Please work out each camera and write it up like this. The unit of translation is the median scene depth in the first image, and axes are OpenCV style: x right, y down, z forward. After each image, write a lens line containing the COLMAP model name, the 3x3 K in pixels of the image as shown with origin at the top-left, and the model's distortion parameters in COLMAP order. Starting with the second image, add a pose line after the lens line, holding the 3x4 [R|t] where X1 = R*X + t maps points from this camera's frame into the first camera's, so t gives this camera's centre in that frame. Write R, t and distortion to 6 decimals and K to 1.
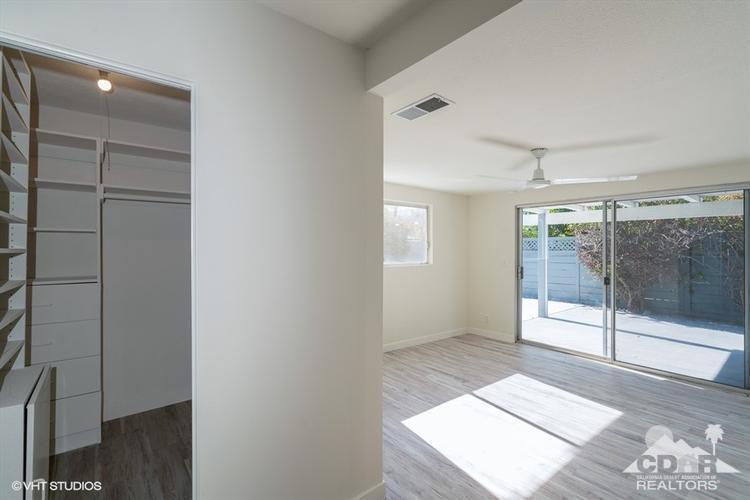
lens RADIAL K [[346.0, 0, 375.2], [0, 346.0, 242.5], [0, 0, 1]] dist [-0.002560, 0.005339]
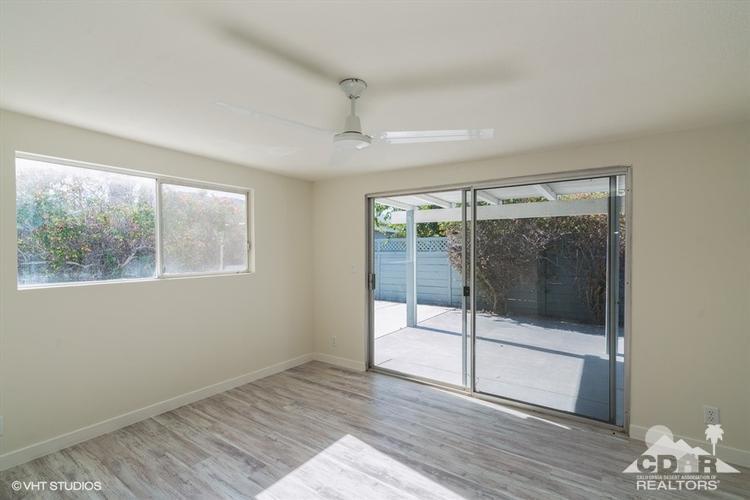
lens RADIAL K [[346.0, 0, 375.2], [0, 346.0, 242.5], [0, 0, 1]] dist [-0.002560, 0.005339]
pose [[0.957519, 0.001958, 0.288363, 0.201688], [-0.001015, 0.999994, -0.003421, 0.003047], [-0.288368, 0.002983, 0.957515, 0.252327]]
